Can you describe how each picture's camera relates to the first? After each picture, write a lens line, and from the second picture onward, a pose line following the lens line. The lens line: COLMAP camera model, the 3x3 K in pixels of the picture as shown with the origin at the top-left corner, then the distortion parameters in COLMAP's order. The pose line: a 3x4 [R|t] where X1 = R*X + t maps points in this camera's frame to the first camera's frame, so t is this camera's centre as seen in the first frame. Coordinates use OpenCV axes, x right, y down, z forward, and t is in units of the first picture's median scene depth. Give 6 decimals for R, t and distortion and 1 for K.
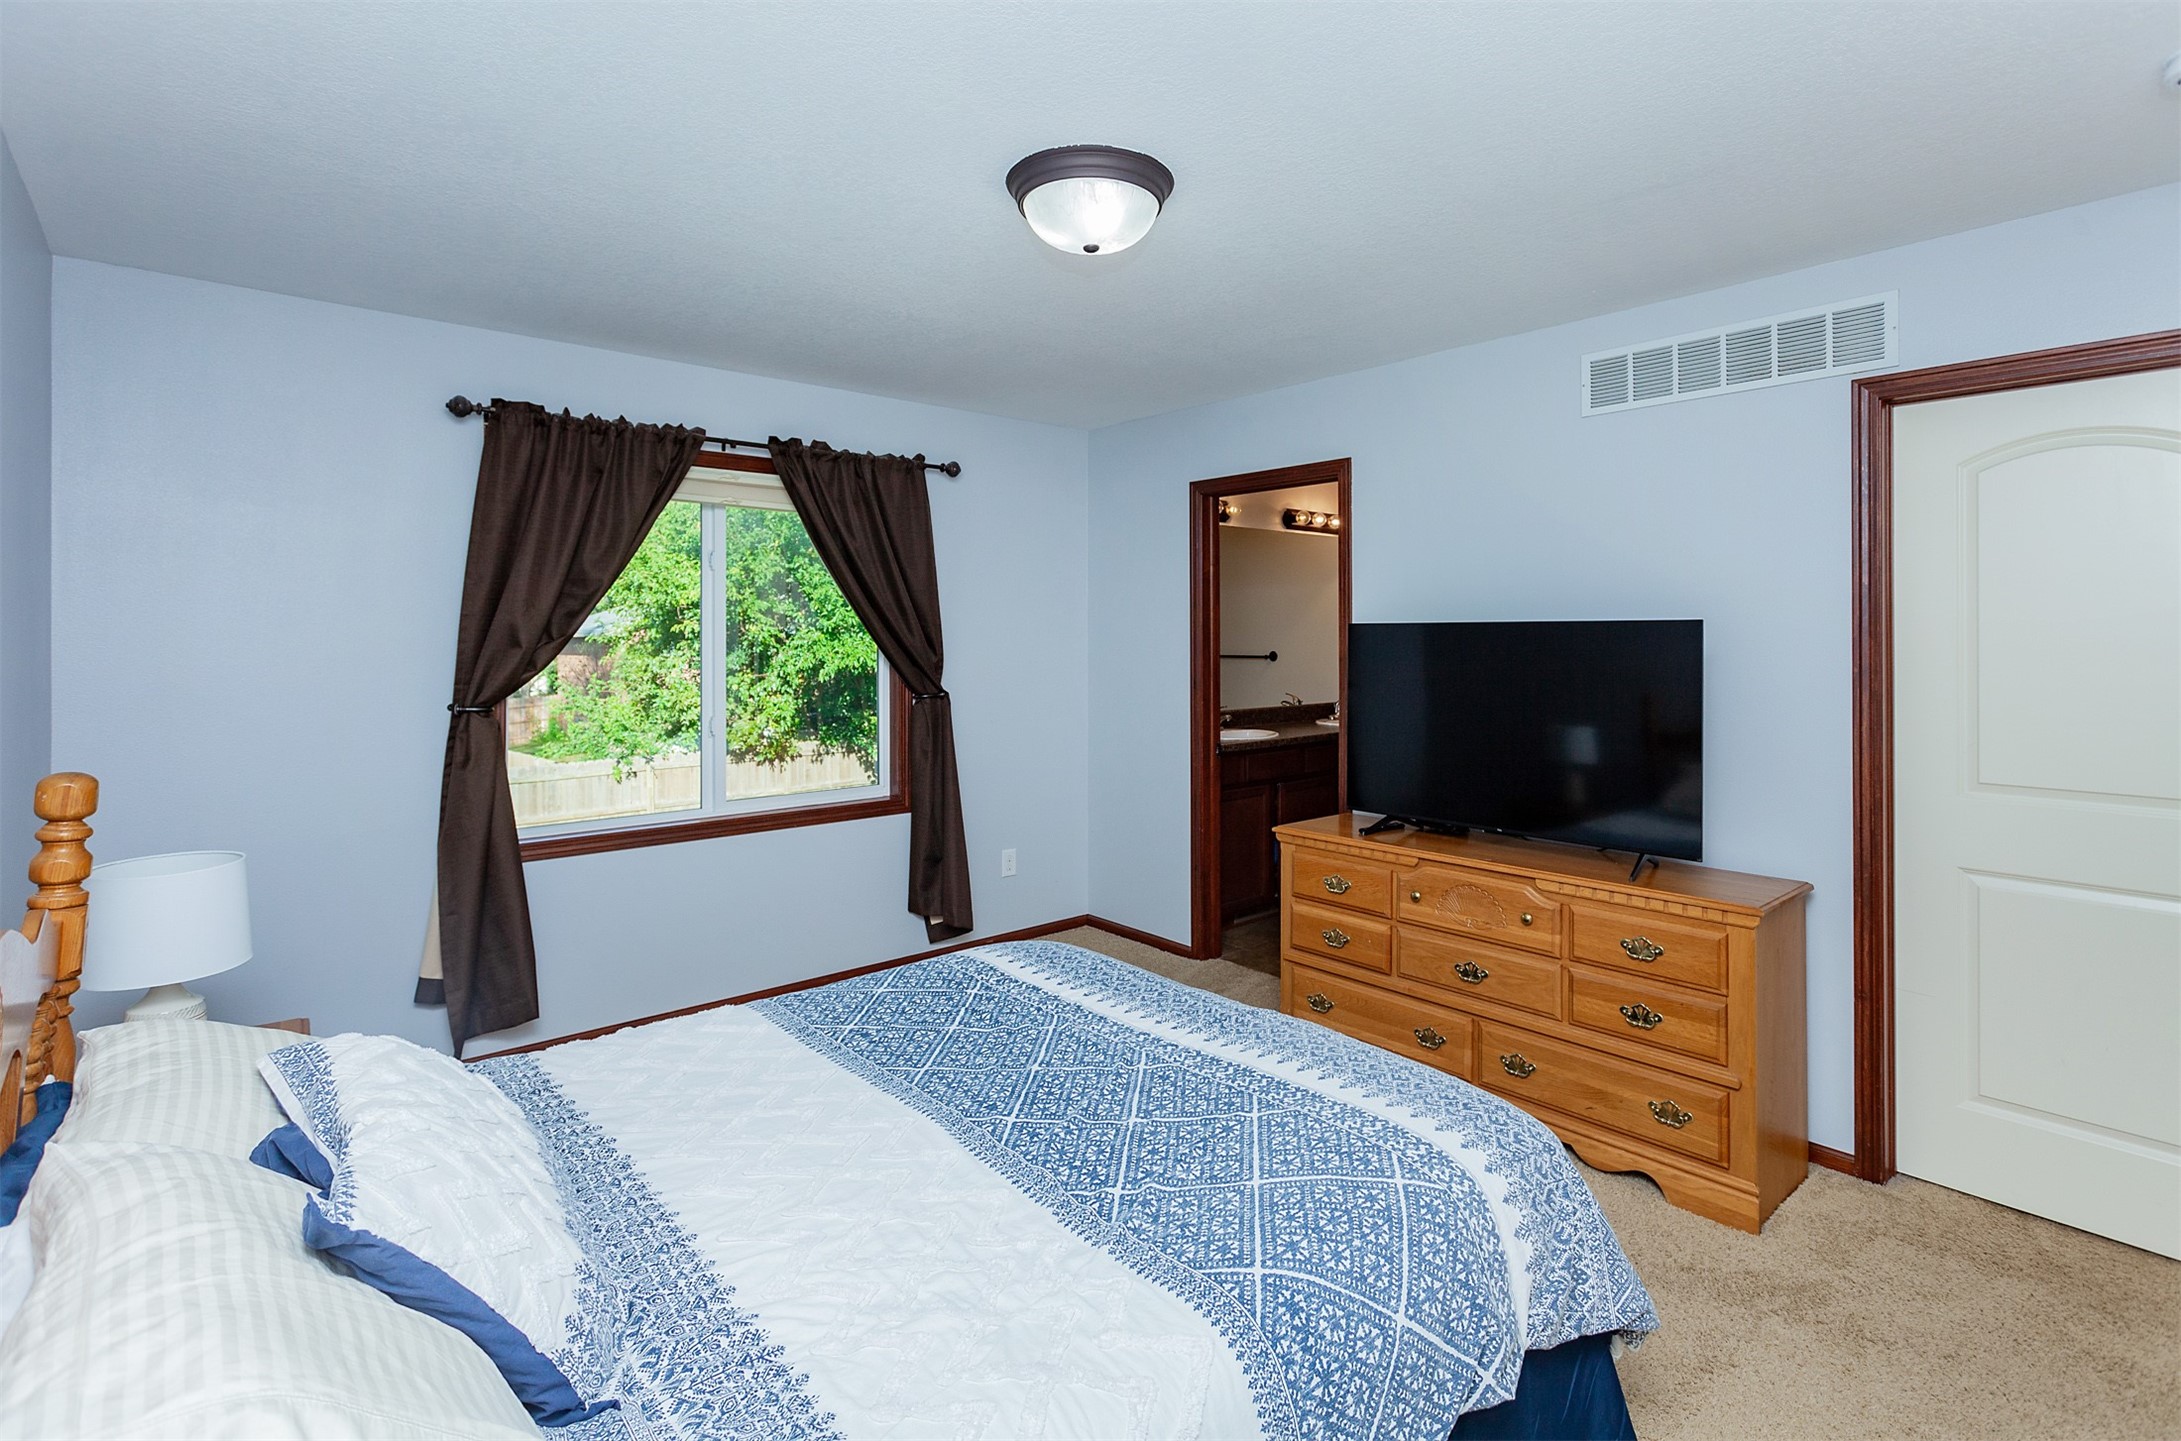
lens RADIAL K [[1042.2, 0, 1130.3], [0, 1042.2, 633.4], [0, 0, 1]] dist [0.015191, -0.000124]
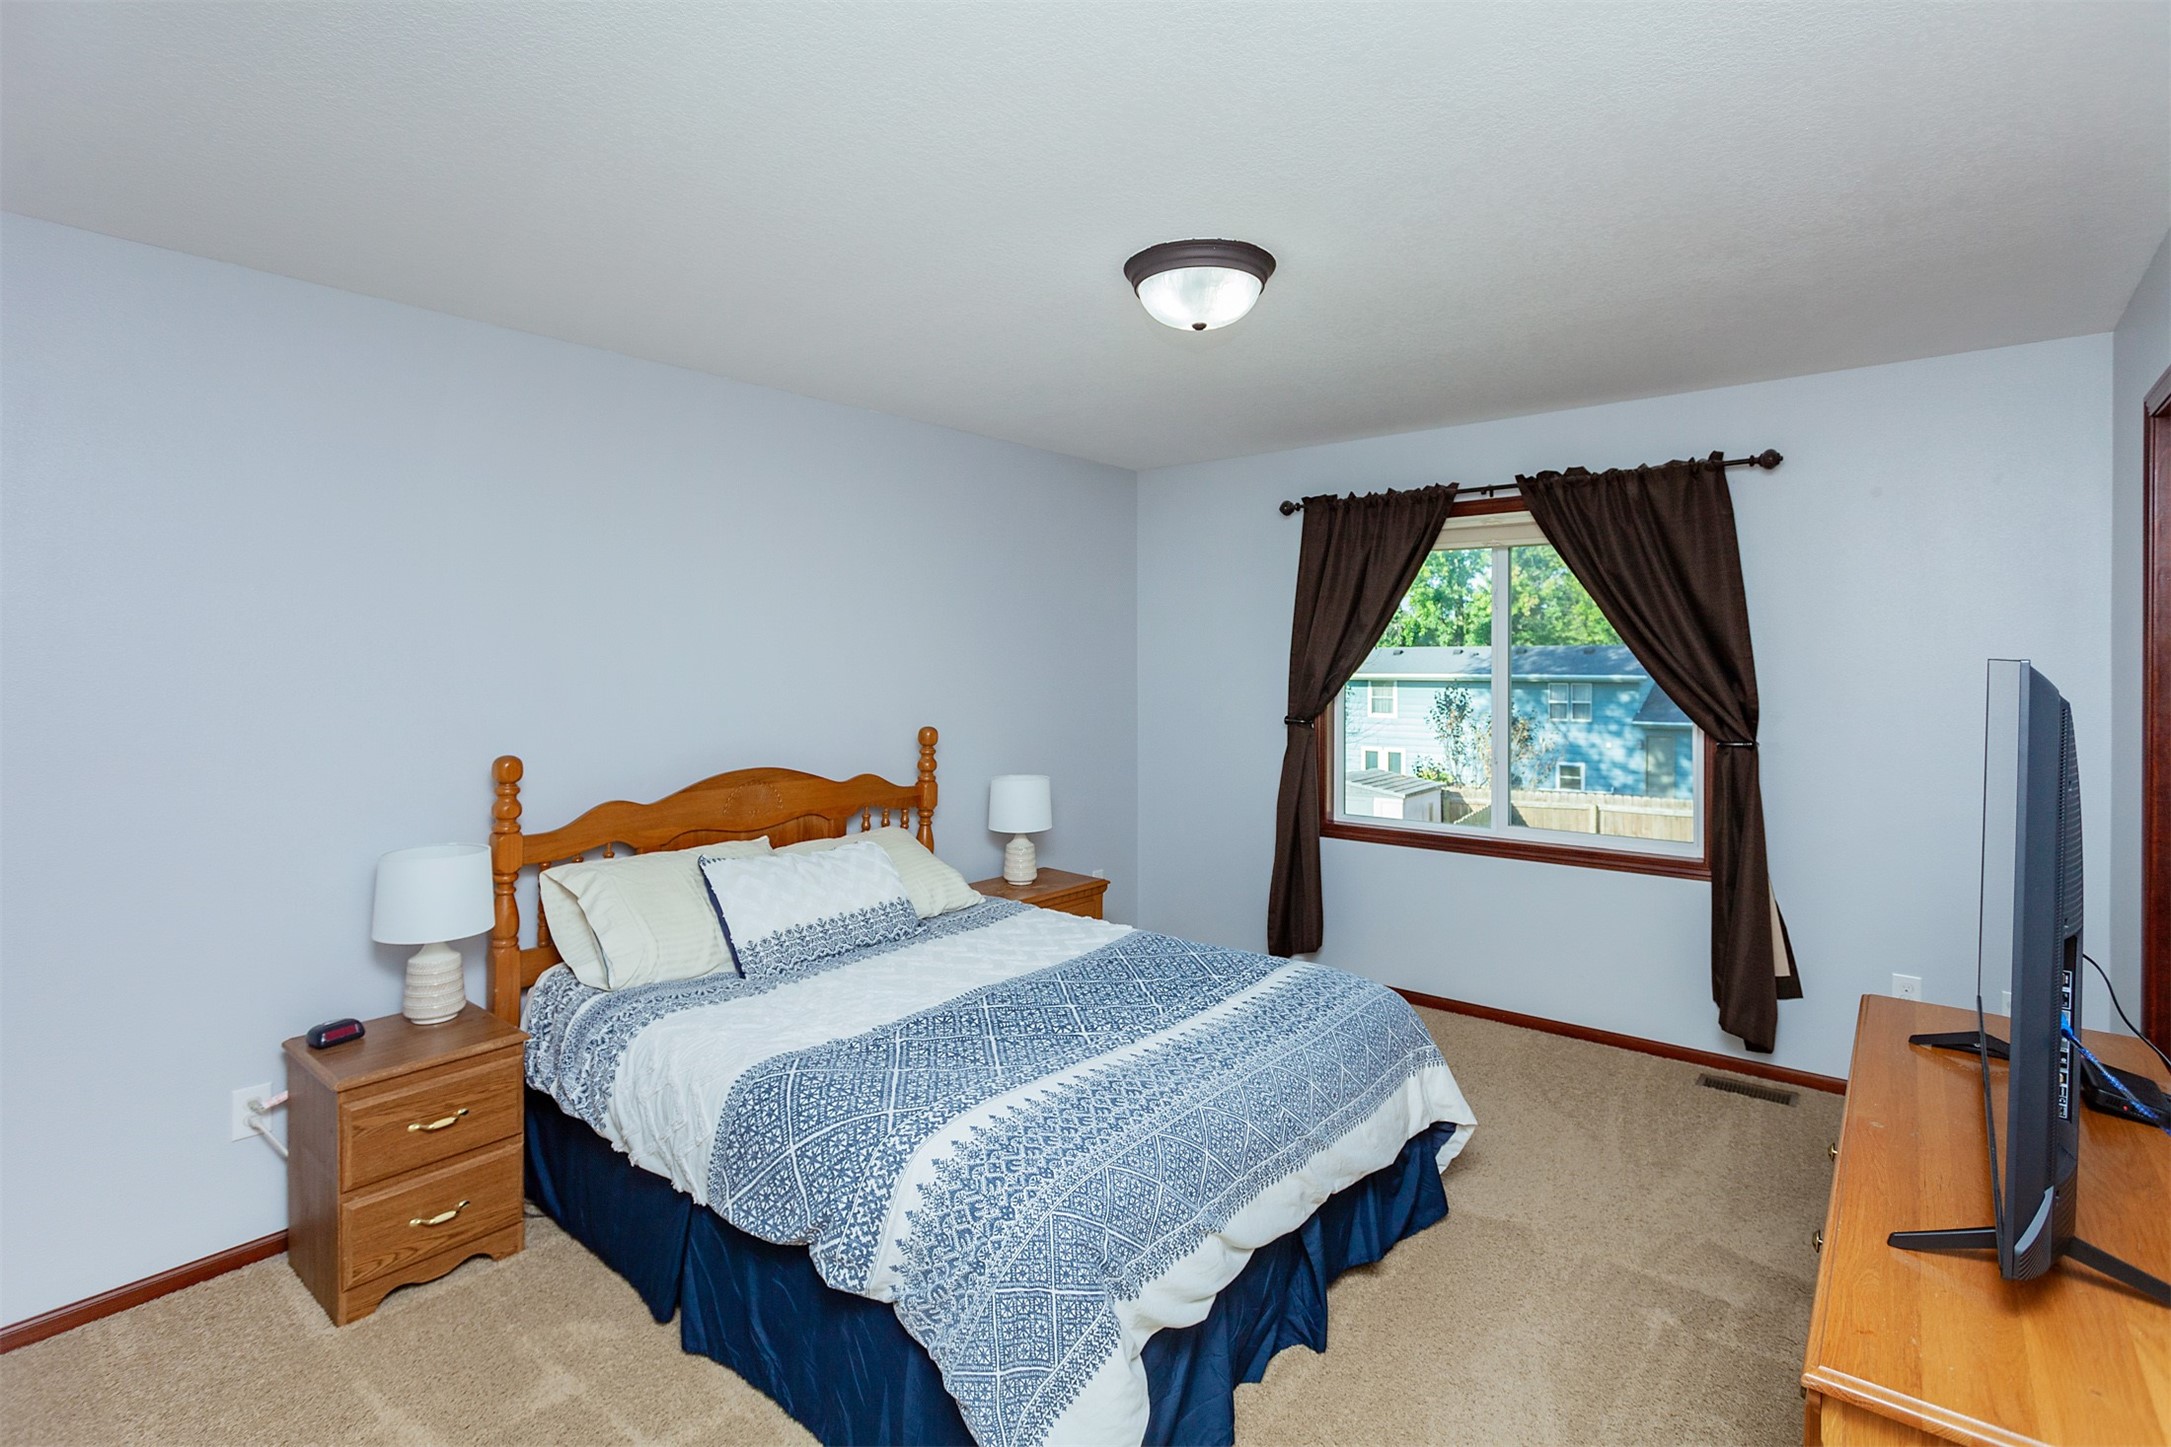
lens RADIAL K [[1064.5, 0, 1074.3], [0, 1064.5, 652.6], [0, 0, 1]] dist [-0.001115, -0.000136]
pose [[0.133481, -0.003354, -0.991046, 0.645445], [0.000617, 0.999994, -0.003302, -0.010959], [0.991051, -0.000170, 0.133482, 0.433428]]
